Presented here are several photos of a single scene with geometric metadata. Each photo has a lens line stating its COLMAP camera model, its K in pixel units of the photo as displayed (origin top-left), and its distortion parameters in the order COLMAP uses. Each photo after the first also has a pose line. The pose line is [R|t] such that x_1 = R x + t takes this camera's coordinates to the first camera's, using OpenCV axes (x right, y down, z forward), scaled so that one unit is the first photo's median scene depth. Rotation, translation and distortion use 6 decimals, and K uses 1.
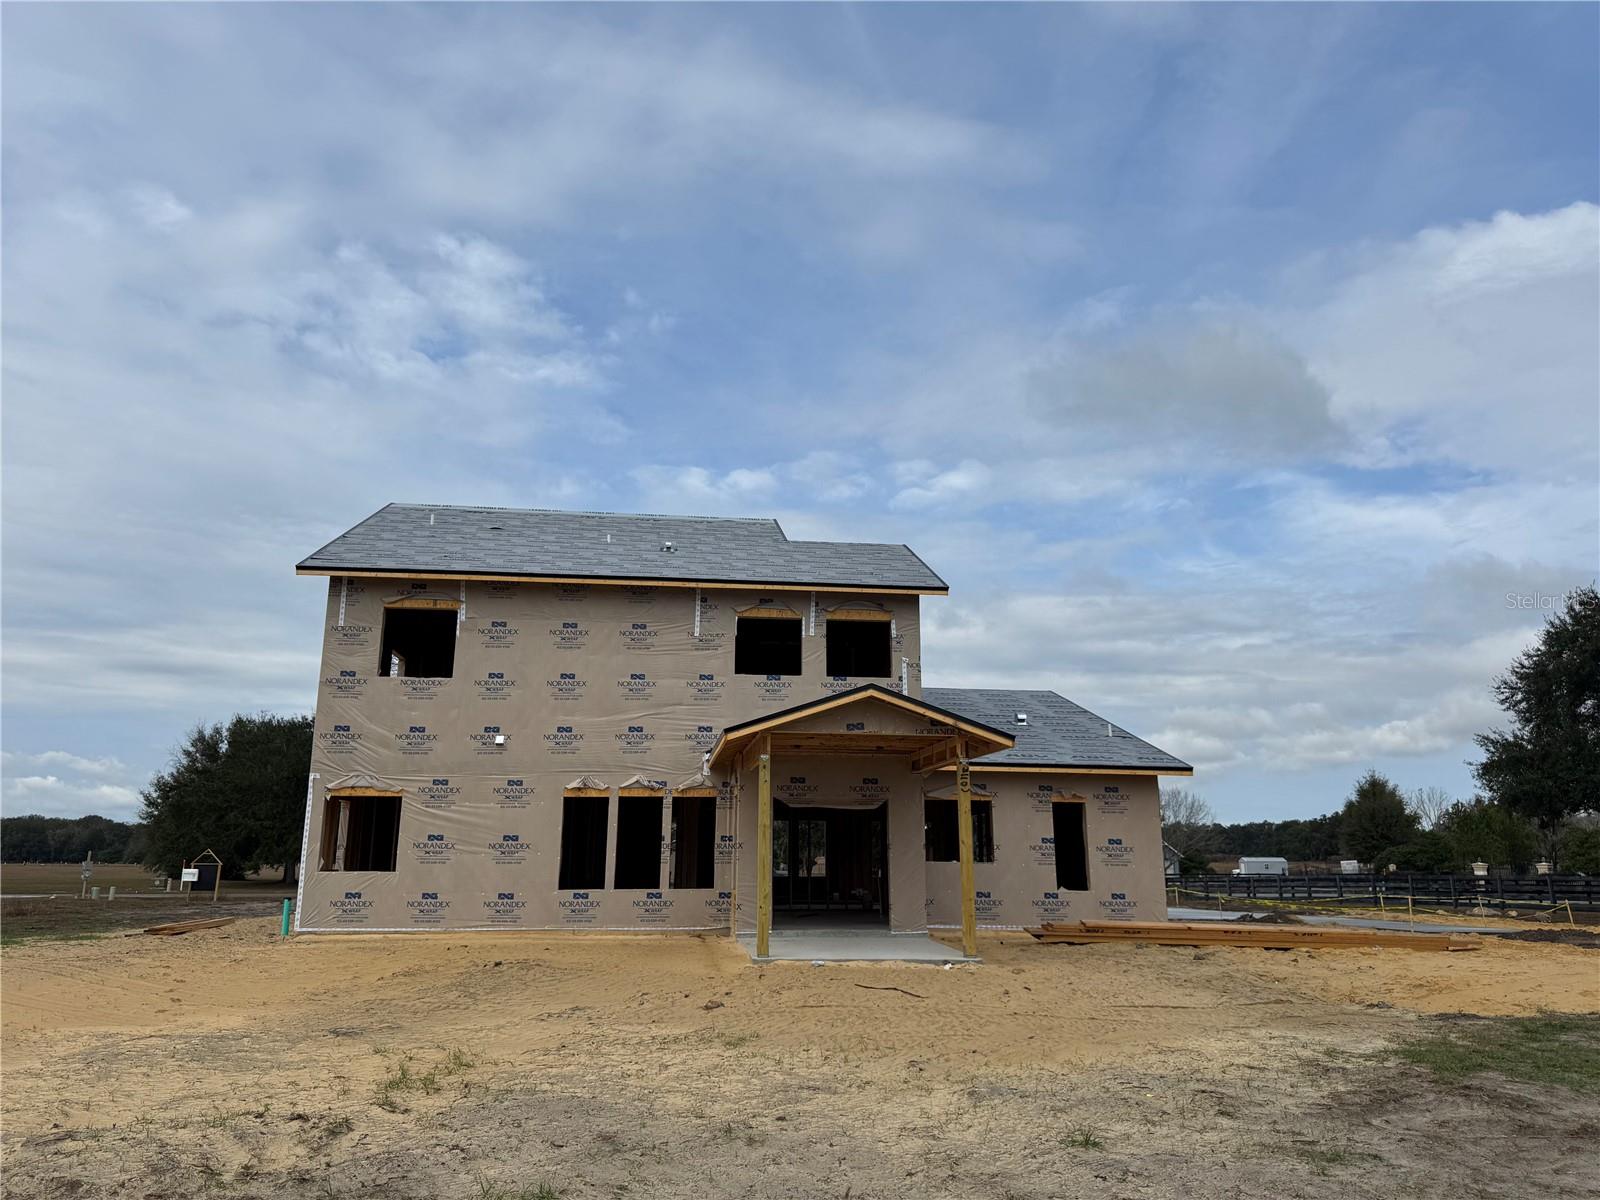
lens RADIAL K [[1094.2, 0, 800.0], [0, 1094.2, 600.0], [0, 0, 1]] dist [0.095459, -0.000216]
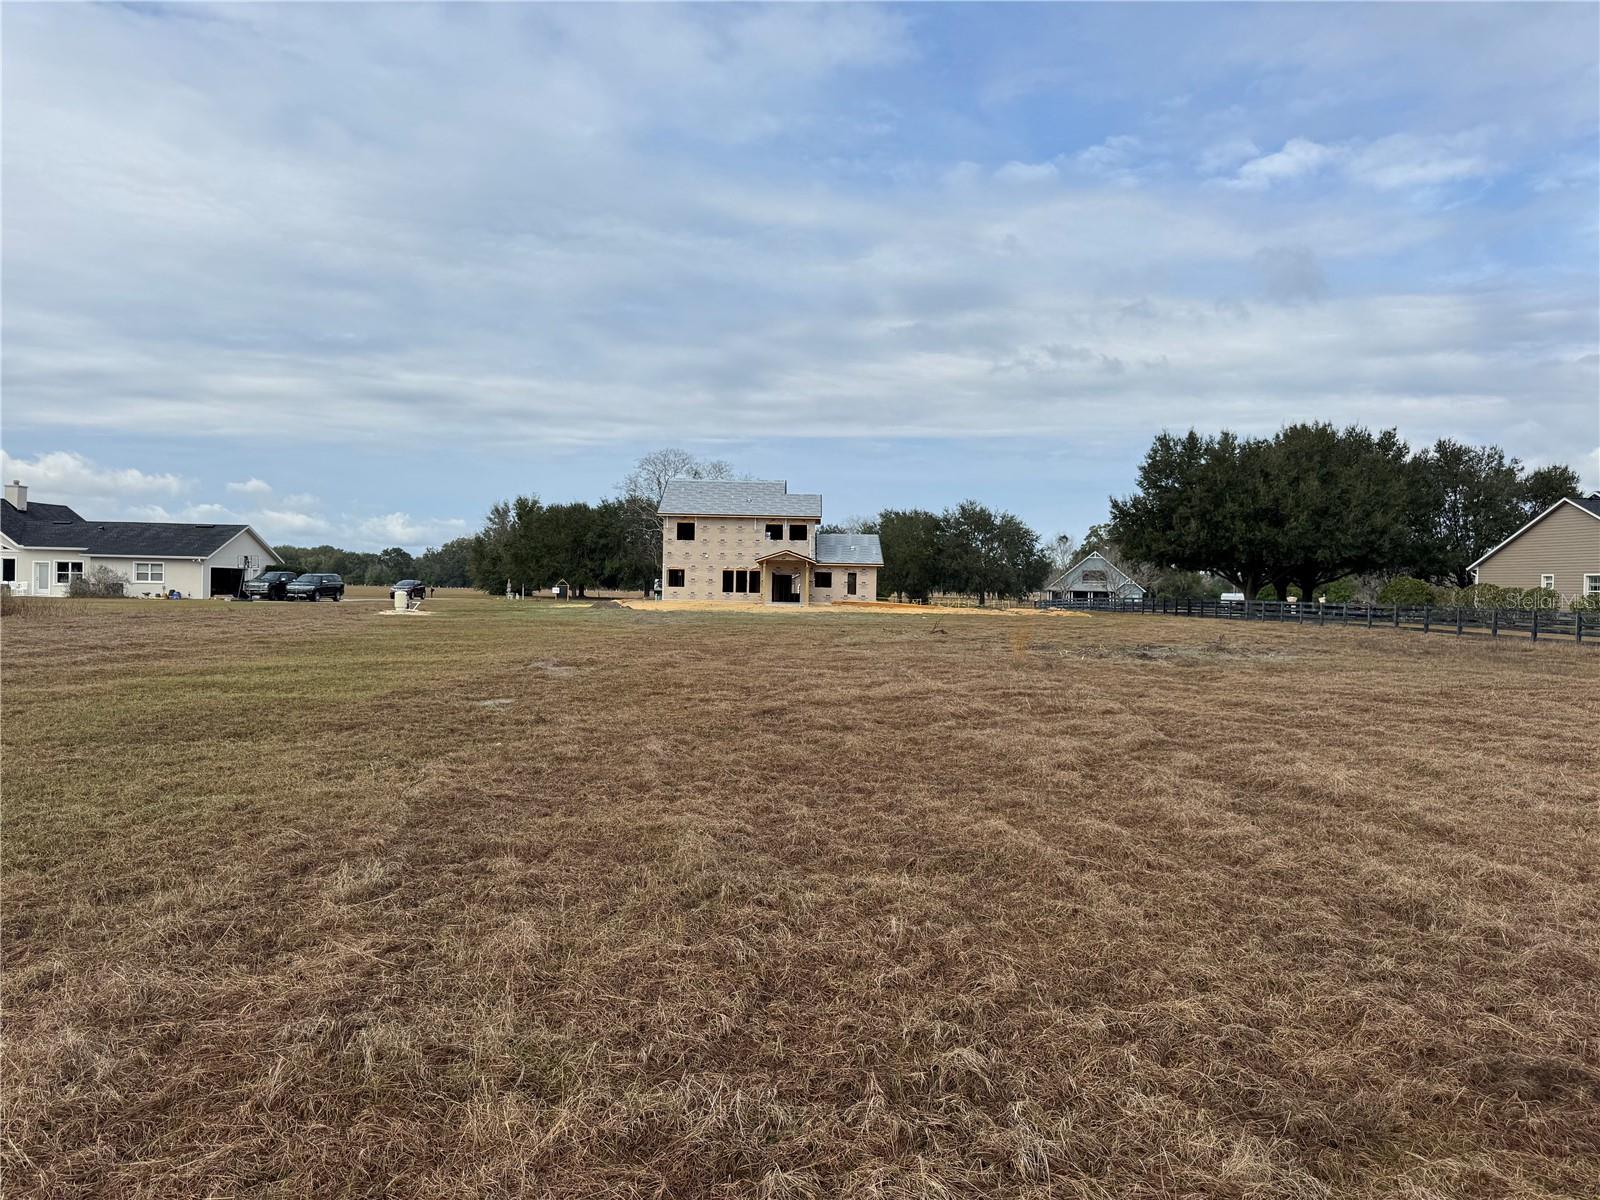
lens RADIAL K [[1094.2, 0, 800.0], [0, 1094.2, 600.0], [0, 0, 1]] dist [0.095459, -0.000216]
pose [[0.990662, 0.015034, -0.135510, 0.606658], [0.016730, 0.972987, 0.230254, -0.630542], [0.135311, -0.230371, 0.963649, -2.833062]]
